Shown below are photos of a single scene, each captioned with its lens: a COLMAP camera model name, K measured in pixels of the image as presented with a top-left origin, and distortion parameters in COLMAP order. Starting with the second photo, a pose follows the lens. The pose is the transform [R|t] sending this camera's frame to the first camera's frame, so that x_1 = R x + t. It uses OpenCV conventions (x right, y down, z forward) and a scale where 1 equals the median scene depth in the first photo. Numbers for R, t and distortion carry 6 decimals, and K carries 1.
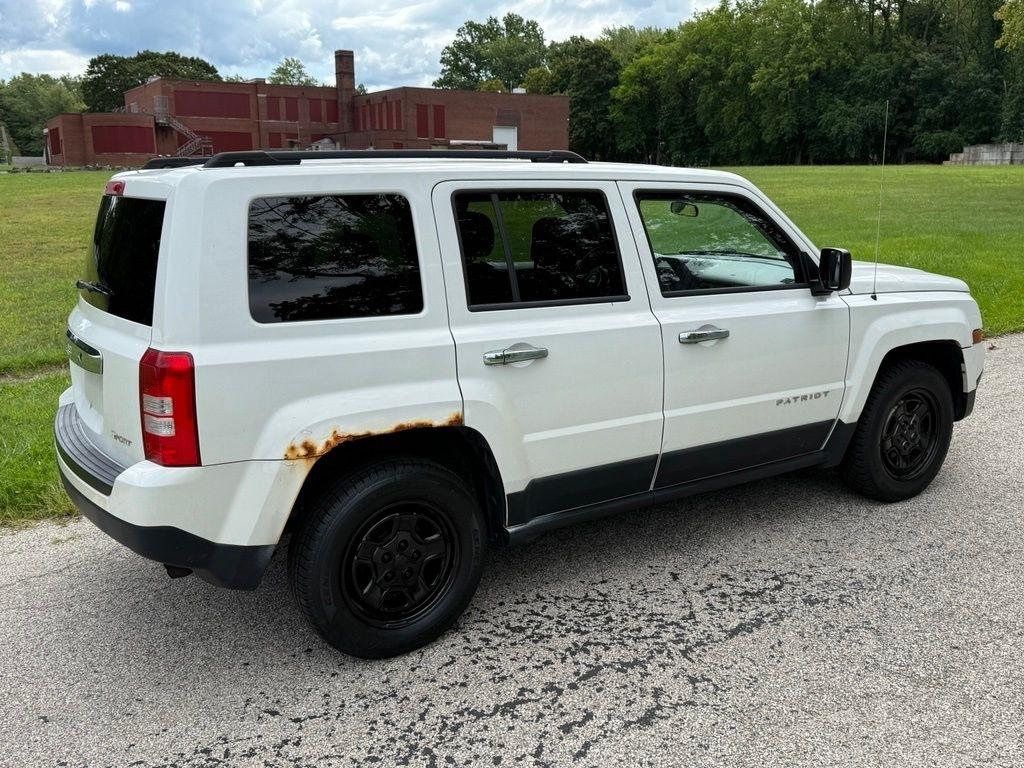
lens RADIAL K [[923.5, 0, 502.5], [0, 923.5, 378.0], [0, 0, 1]] dist [0.132071, -0.242969]
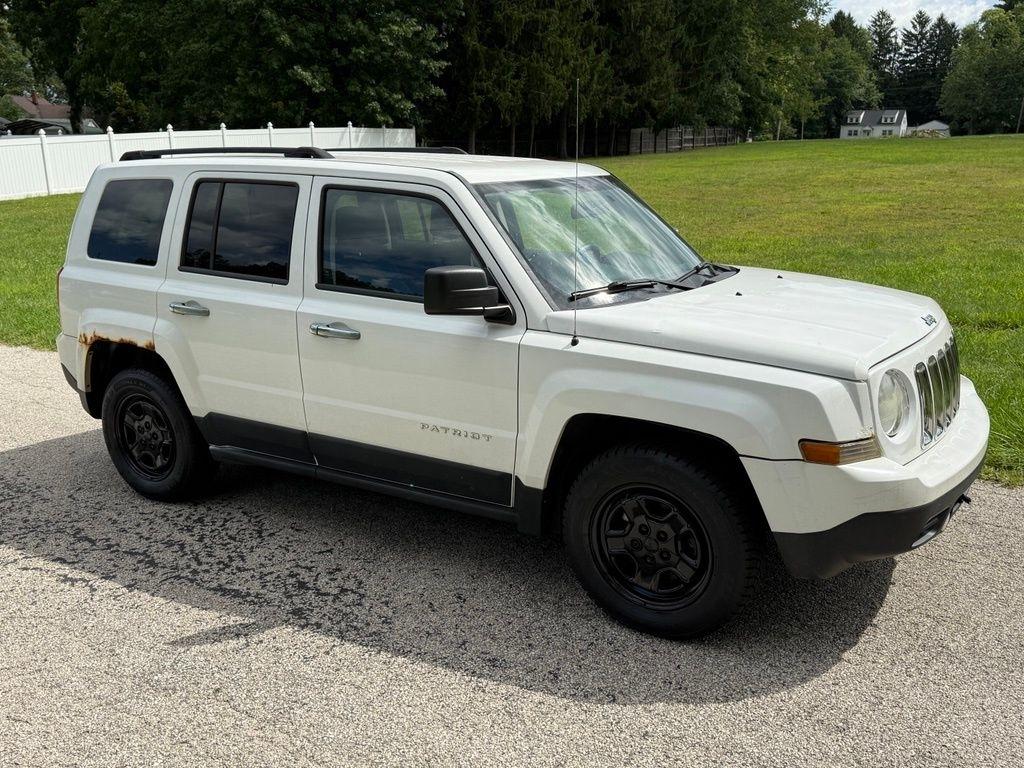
lens RADIAL K [[911.4, 0, 517.6], [0, 911.4, 386.3], [0, 0, 1]] dist [0.080618, -0.120880]
pose [[0.448981, 0.231353, -0.863071, 1.154821], [-0.185151, 0.969024, 0.163436, -0.183670], [0.874148, 0.086419, 0.477909, 0.683984]]
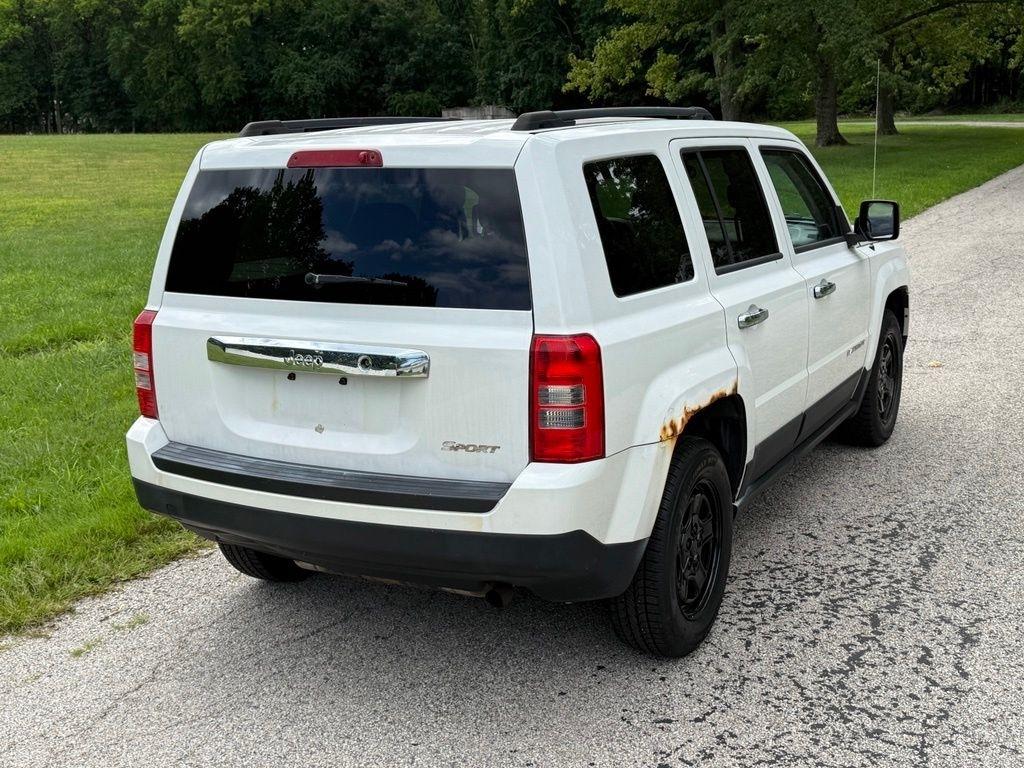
lens RADIAL K [[1208.4, 0, 496.1], [0, 1208.4, 386.4], [0, 0, 1]] dist [0.180607, -0.396605]
pose [[0.871527, -0.113962, 0.476920, -0.713590], [0.123289, 0.992300, 0.011815, -0.000807], [-0.474595, 0.048502, 0.878867, 0.011675]]
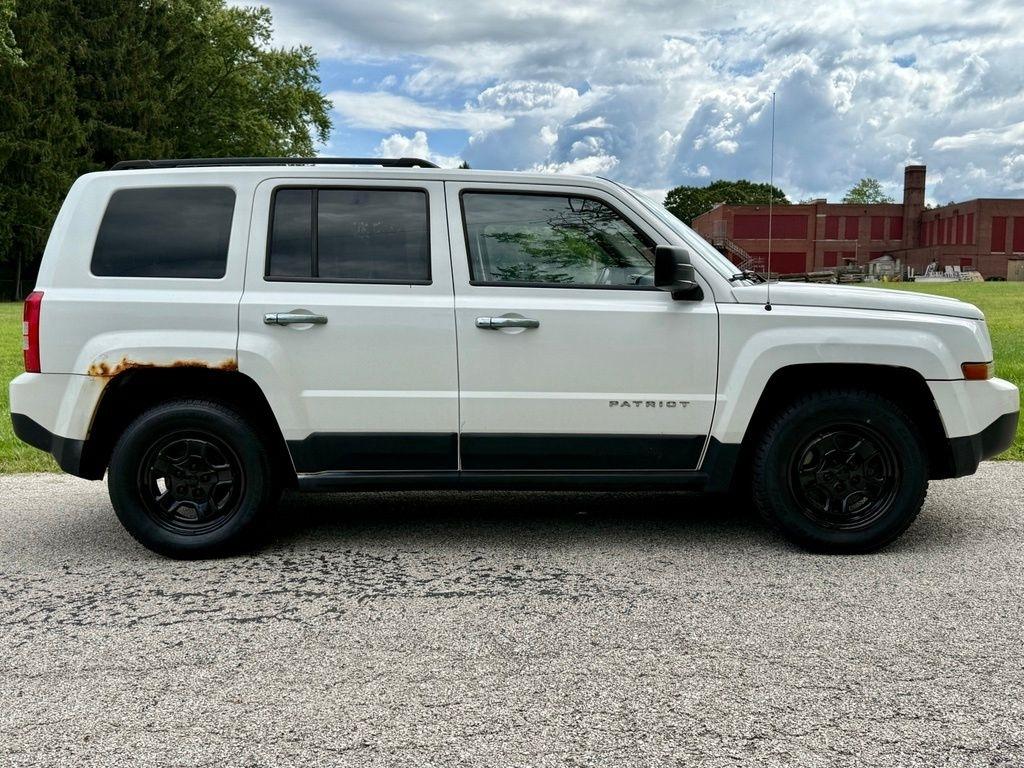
lens RADIAL K [[945.1, 0, 515.7], [0, 945.1, 379.7], [0, 0, 1]] dist [0.174059, -0.385557]
pose [[0.842557, 0.054805, -0.535812, 0.776539], [-0.123058, 0.988085, -0.092441, 0.110732], [0.524361, 0.143822, 0.839262, 0.120740]]
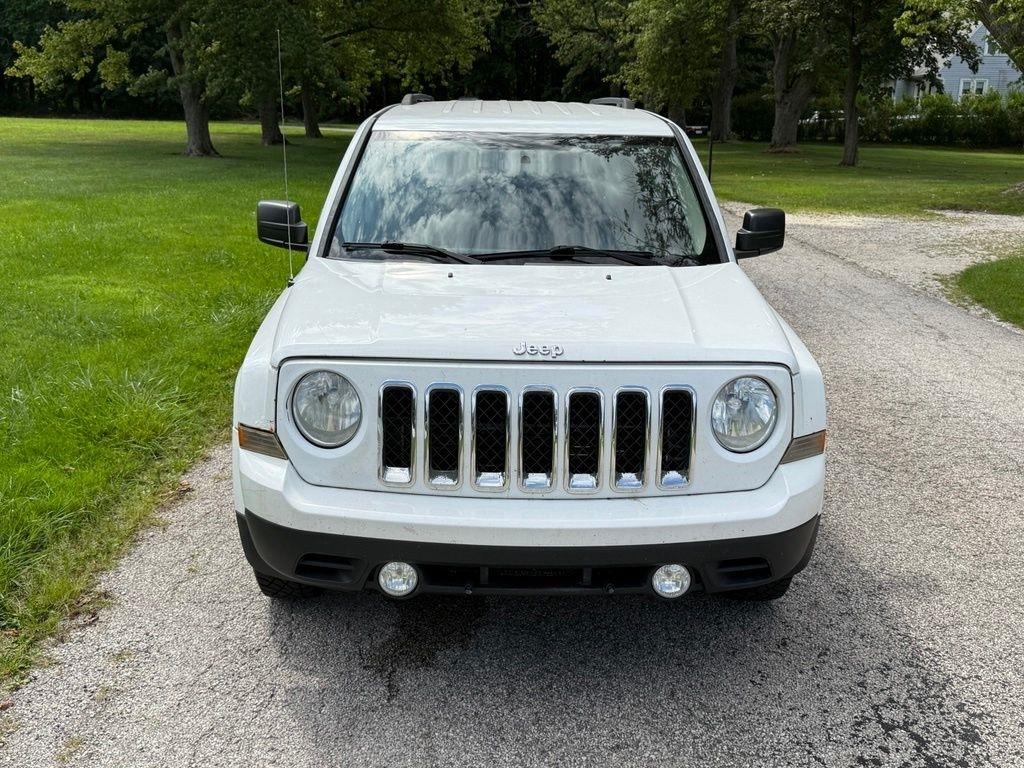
lens RADIAL K [[989.6, 0, 512.0], [0, 989.6, 384.0], [0, 0, 1]] dist [0.102097, -0.186554]
pose [[0.512884, -0.199447, 0.834968, -0.417782], [0.168474, 0.977108, 0.129913, -0.175565], [-0.841764, 0.074040, 0.534745, 0.822026]]
